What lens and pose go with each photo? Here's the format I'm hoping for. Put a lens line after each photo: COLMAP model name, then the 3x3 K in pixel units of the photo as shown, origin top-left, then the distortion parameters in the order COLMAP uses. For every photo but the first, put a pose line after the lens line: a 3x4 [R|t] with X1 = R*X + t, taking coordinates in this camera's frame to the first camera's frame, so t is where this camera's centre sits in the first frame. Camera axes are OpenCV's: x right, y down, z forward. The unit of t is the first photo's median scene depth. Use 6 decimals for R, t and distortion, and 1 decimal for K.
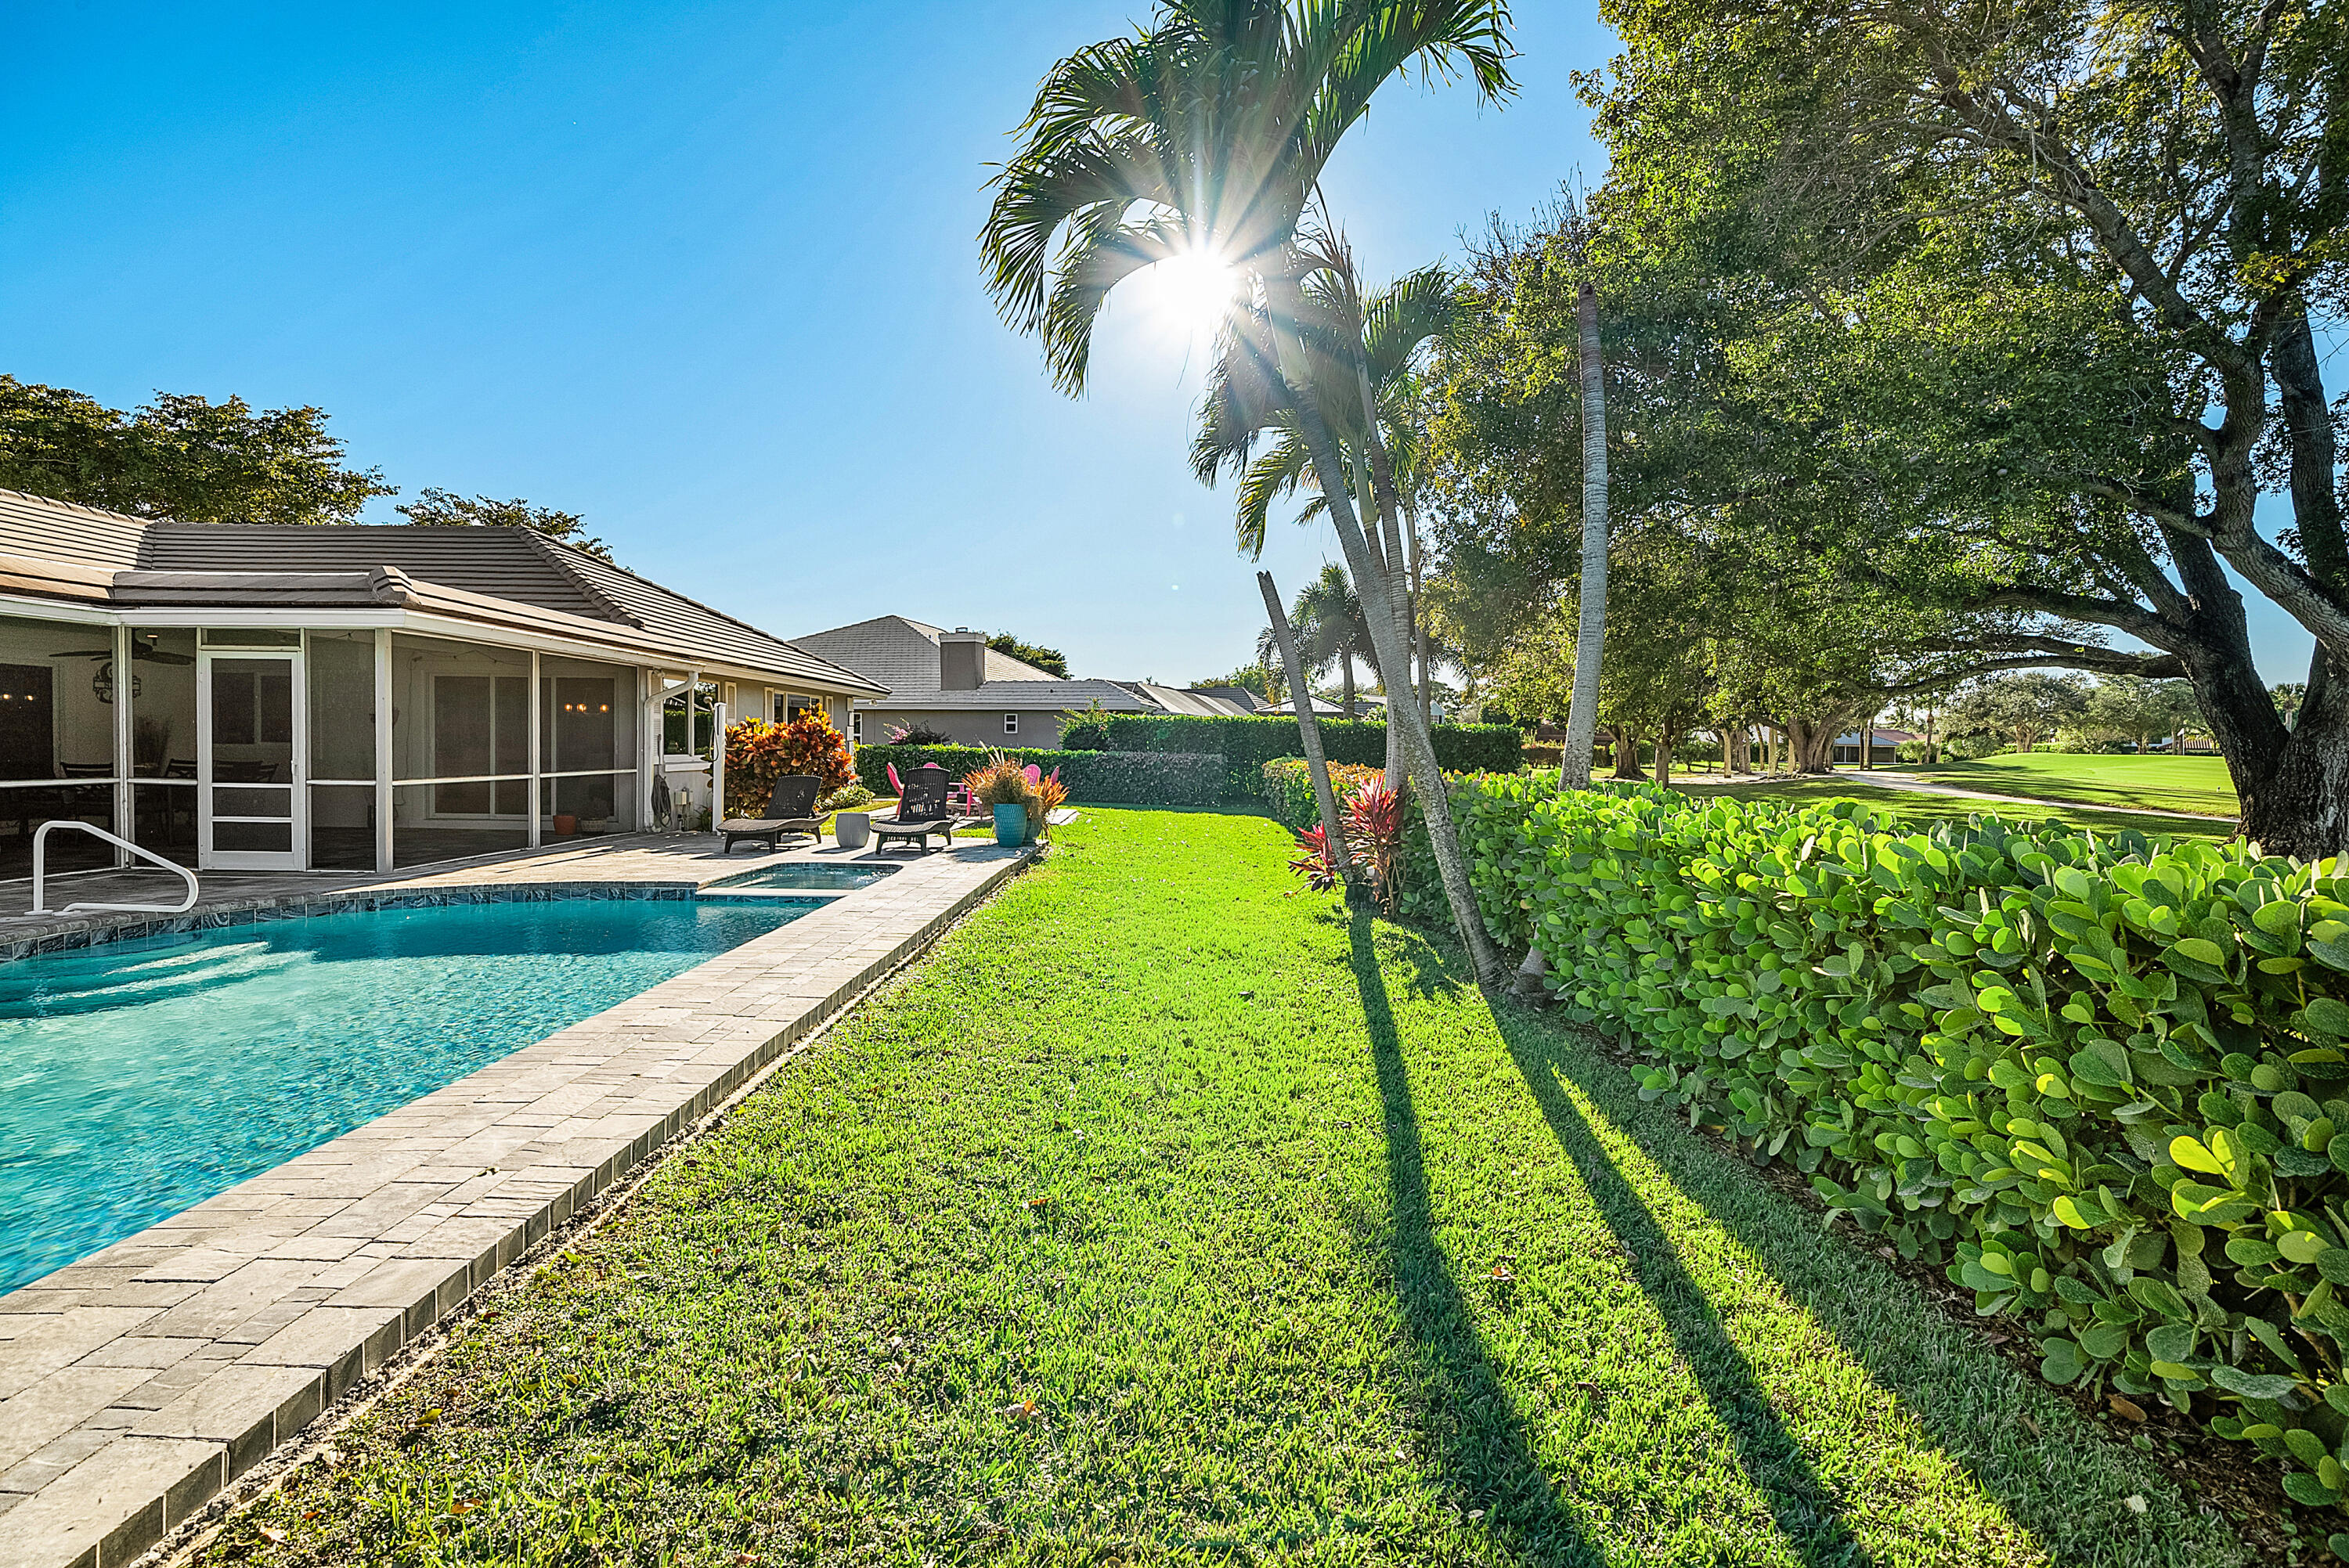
lens RADIAL K [[998.1, 0, 1174.5], [0, 998.1, 784.0], [0, 0, 1]] dist [-0.002892, -0.000806]
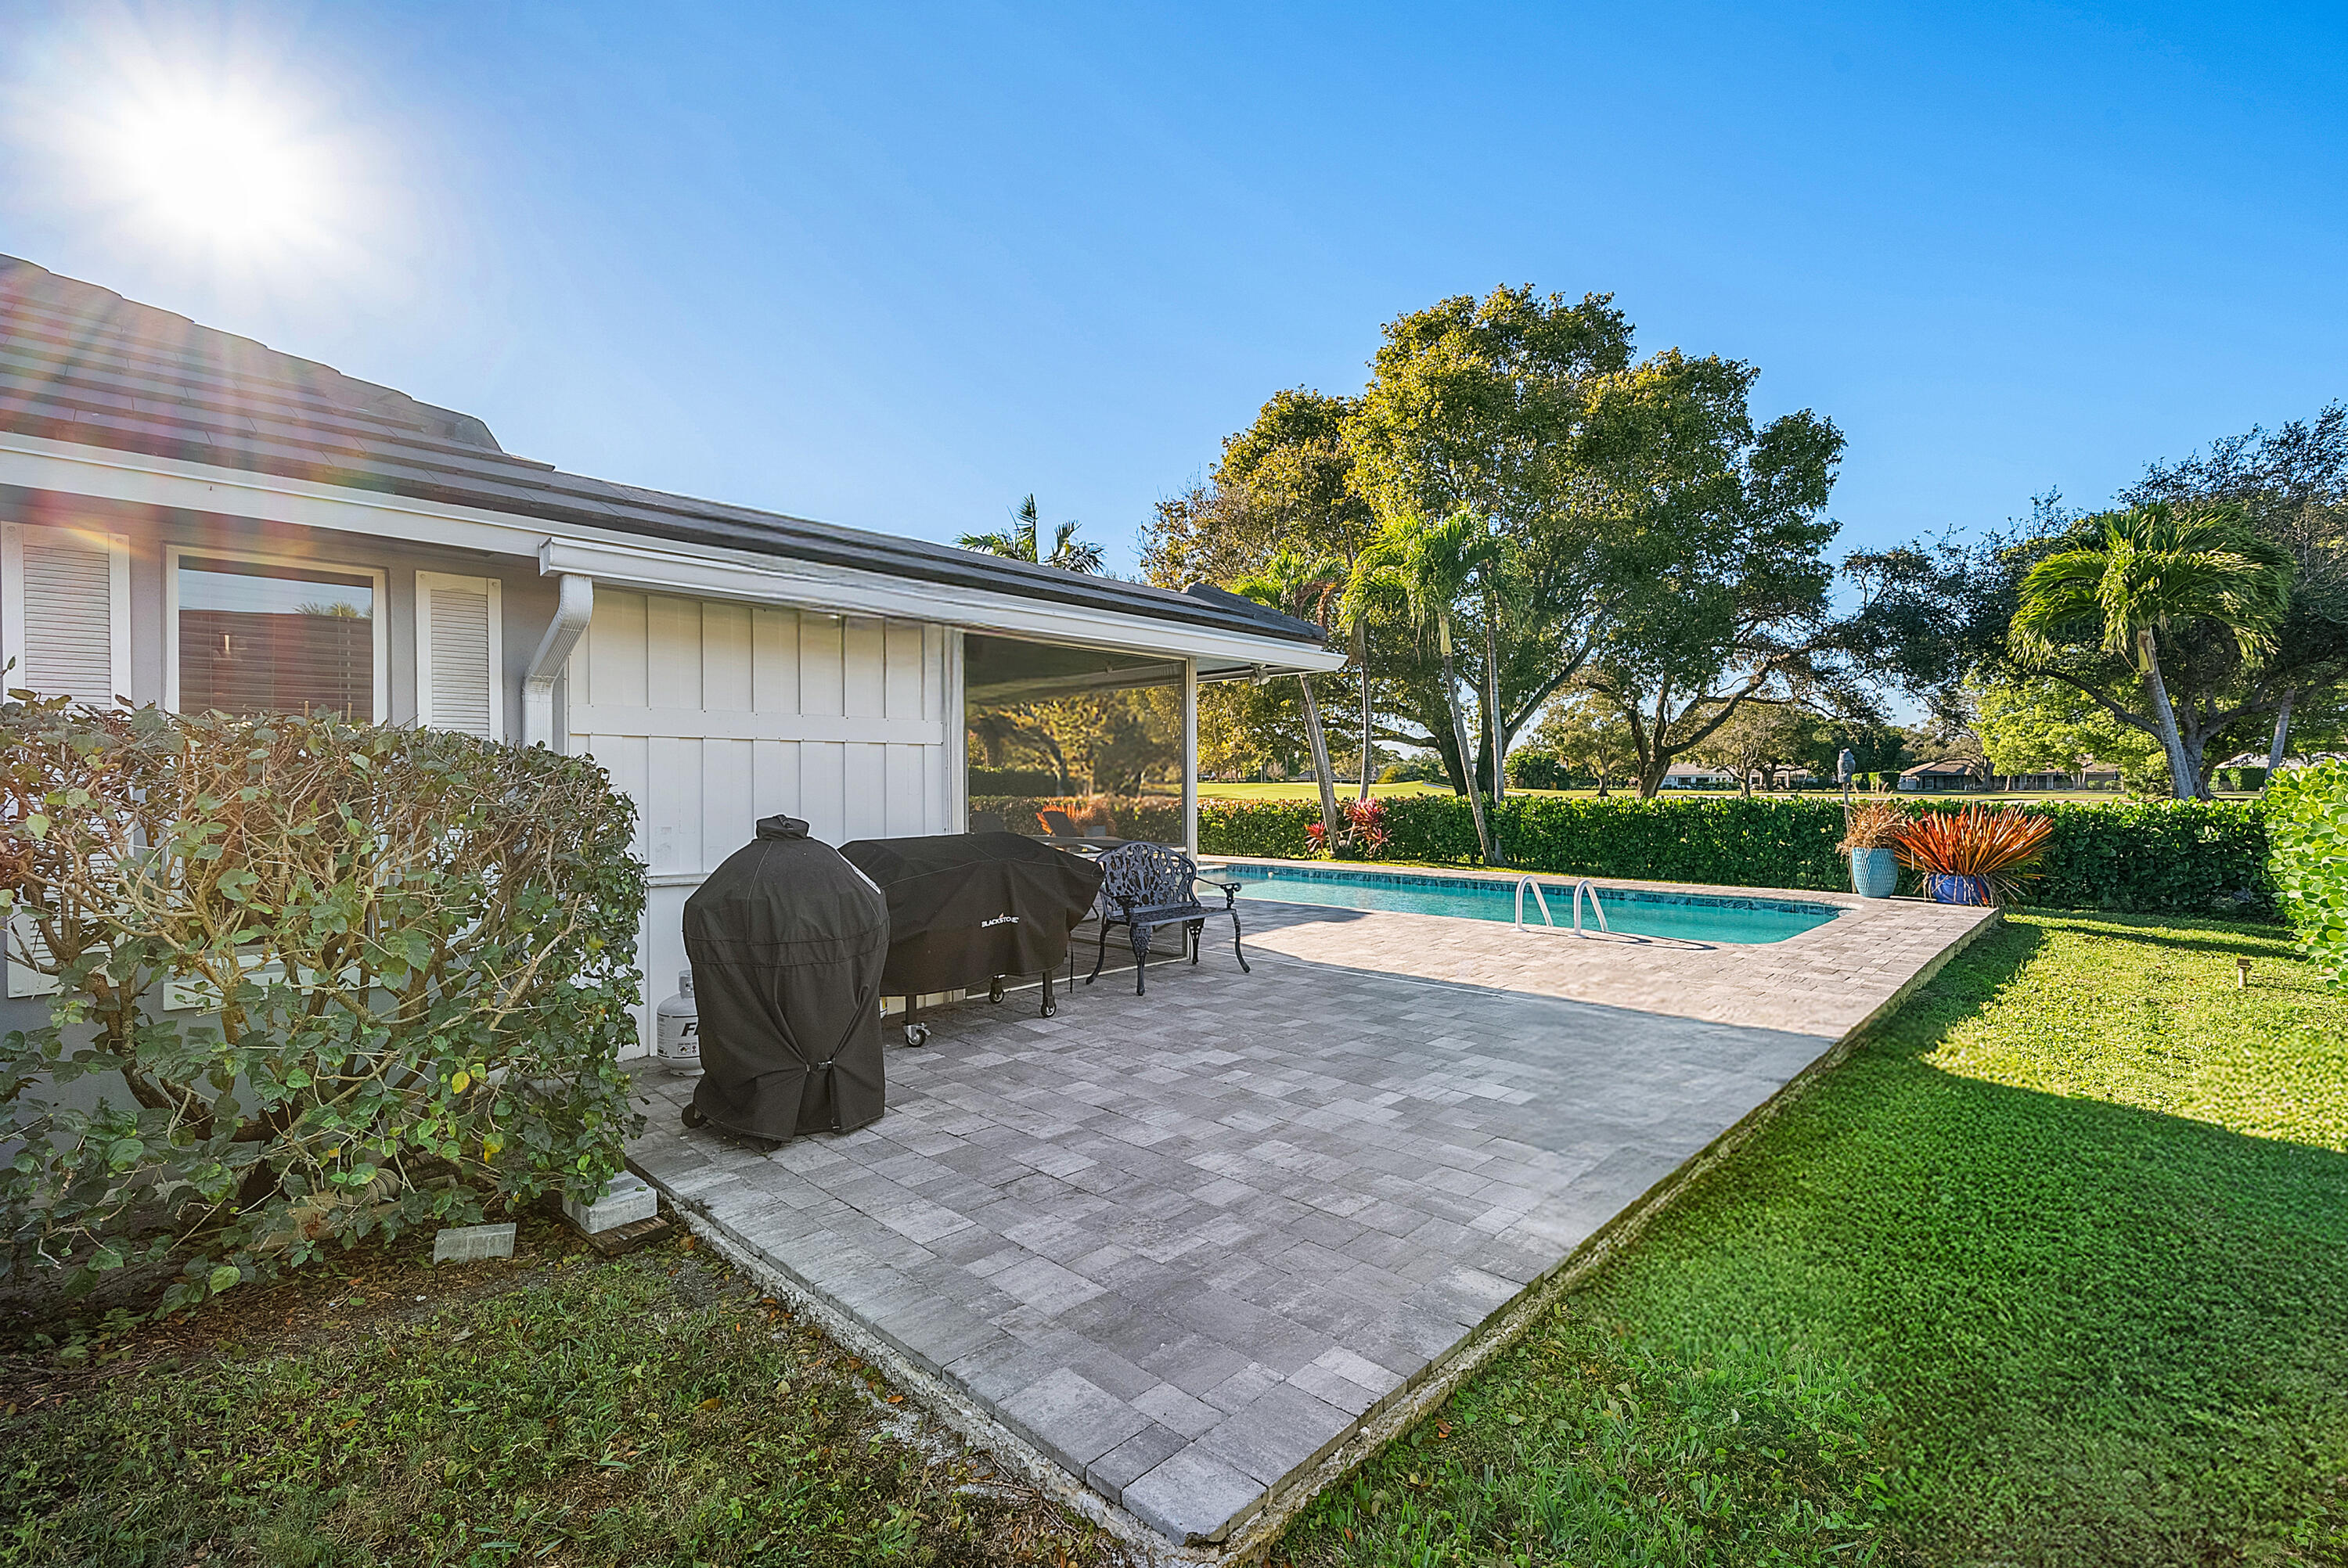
lens RADIAL K [[1061.8, 0, 1175.4], [0, 1061.8, 853.5], [0, 0, 1]] dist [0.000820, 0.000082]
pose [[0.695704, -0.062576, 0.715598, -0.637647], [0.043481, 0.998040, 0.045003, -0.003703], [-0.717011, -0.000194, 0.697061, -0.127459]]
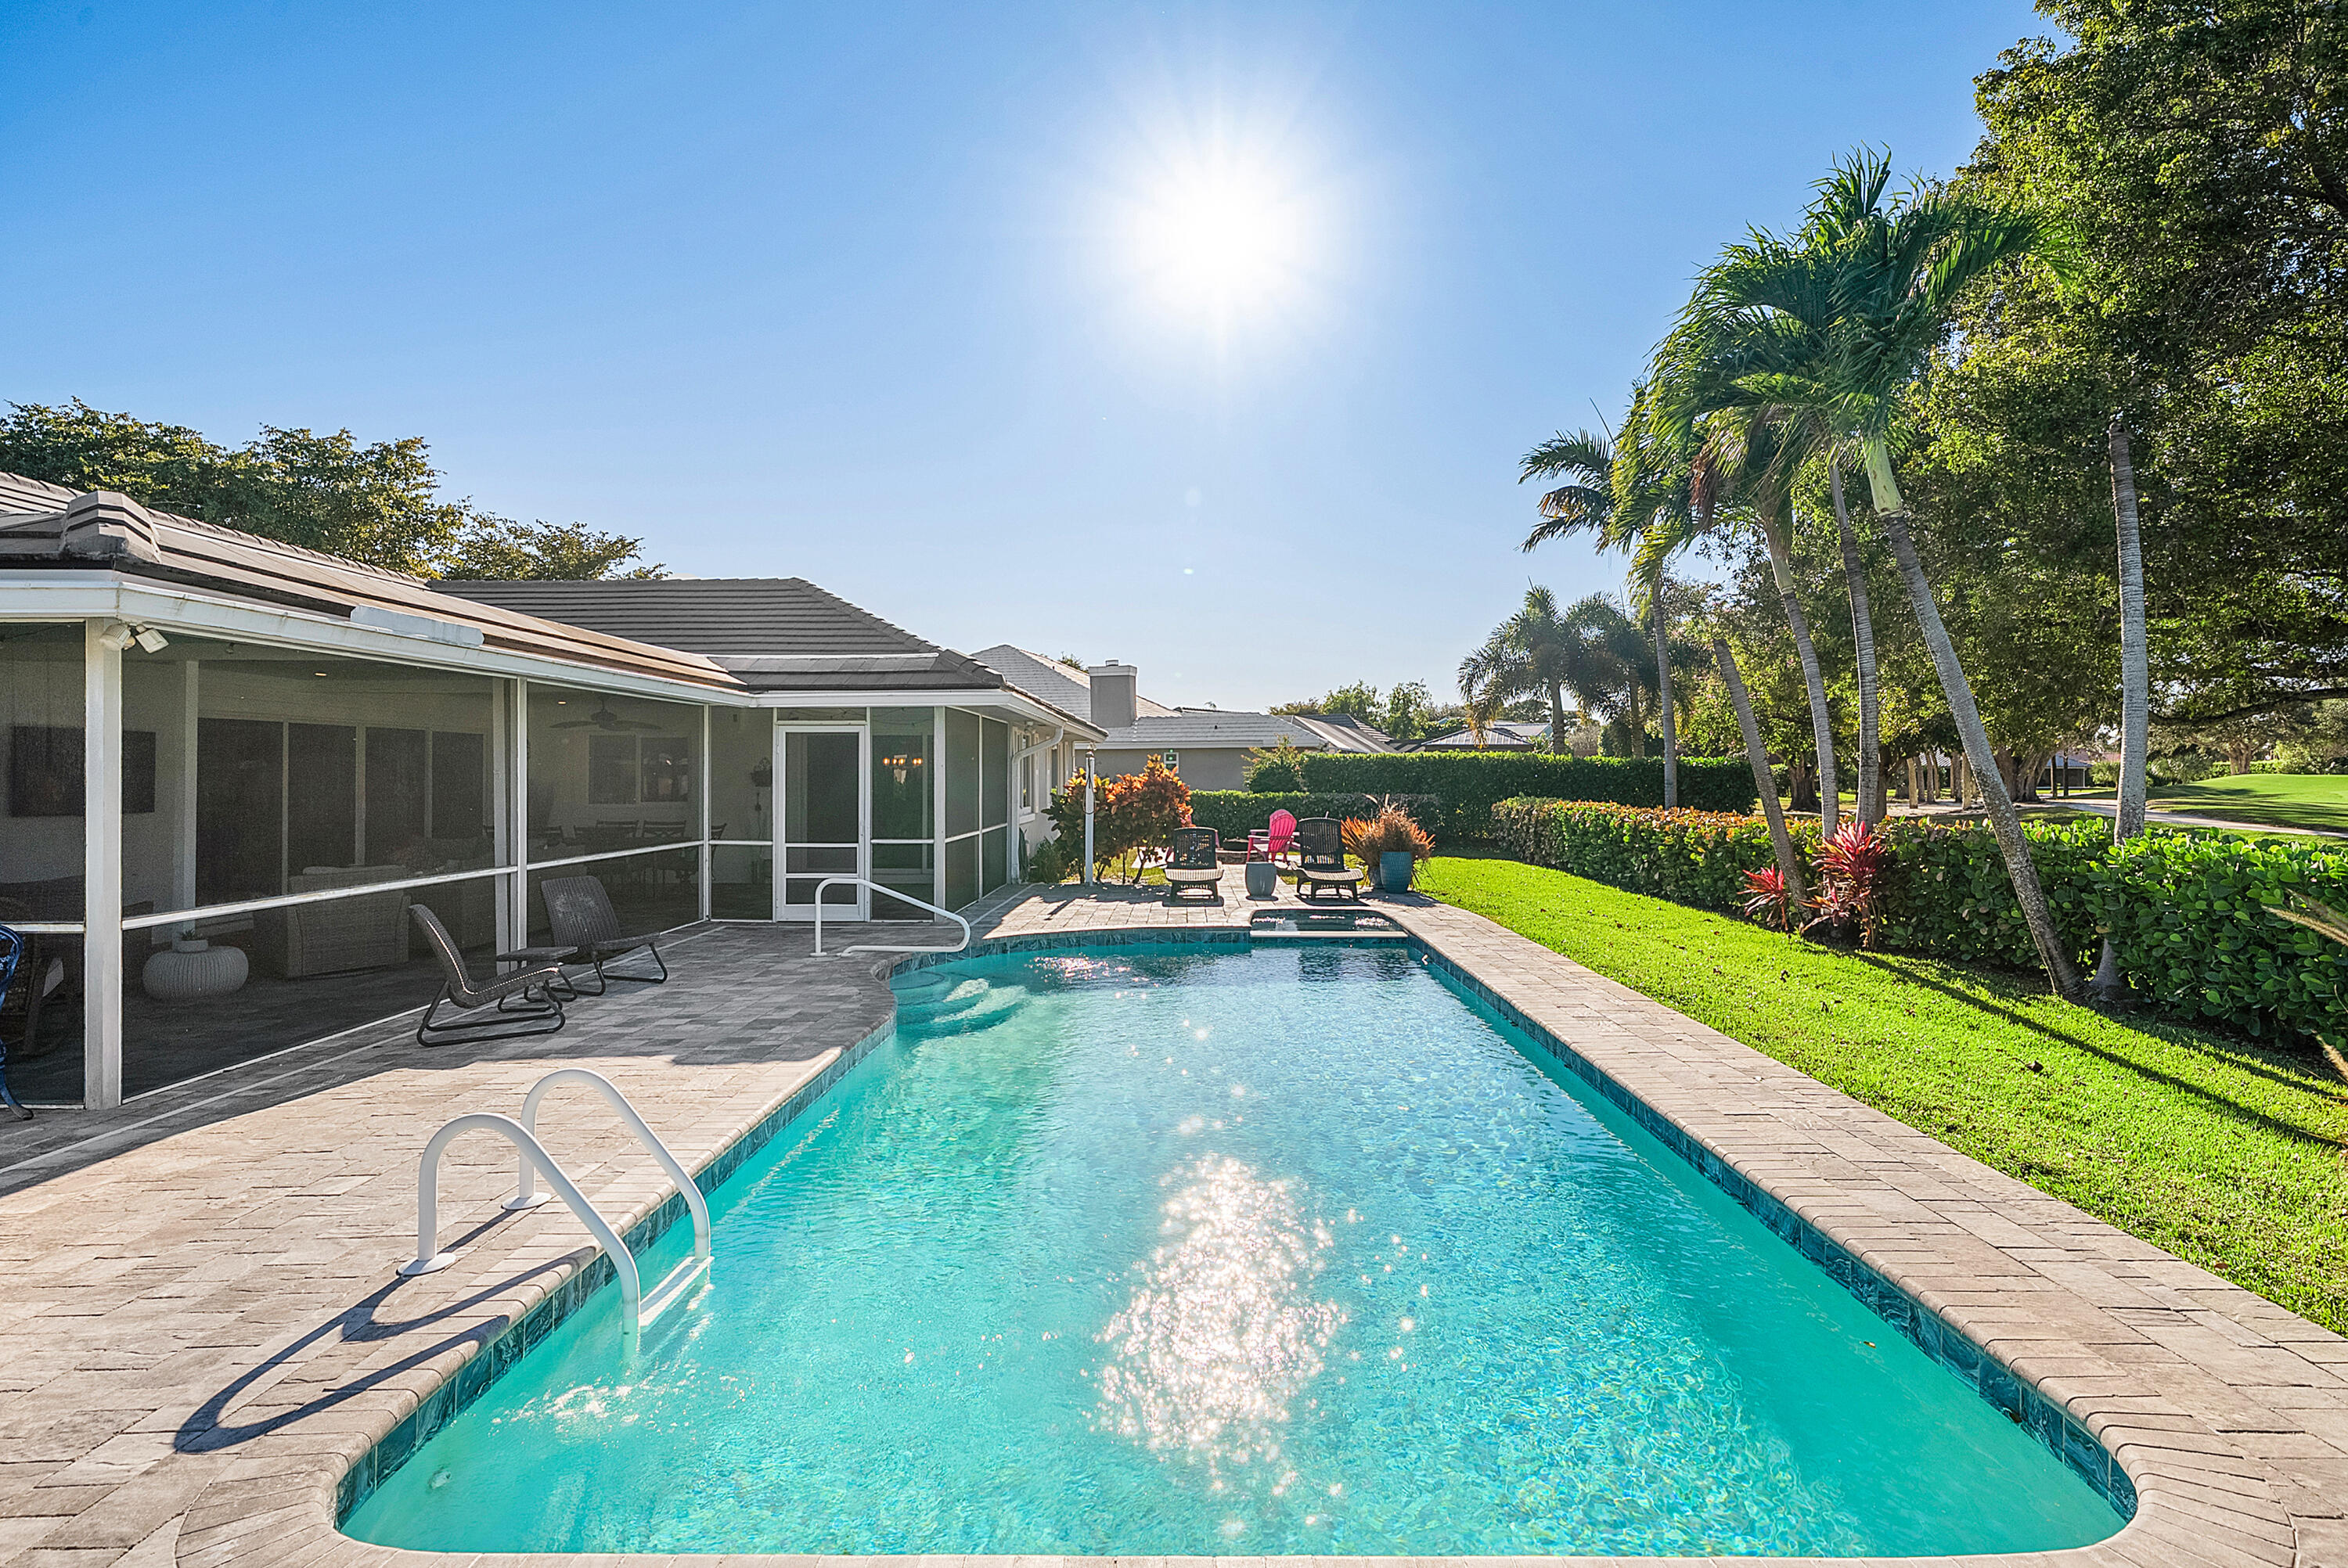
lens RADIAL K [[1181.3, 0, 1174.0], [0, 1181.3, 784.0], [0, 0, 1]] dist [-0.001533, -0.000083]
pose [[0.999689, -0.014681, -0.020141, -0.185941], [0.013995, 0.999330, -0.033825, -0.006191], [0.020624, 0.033533, 0.999225, -0.118223]]
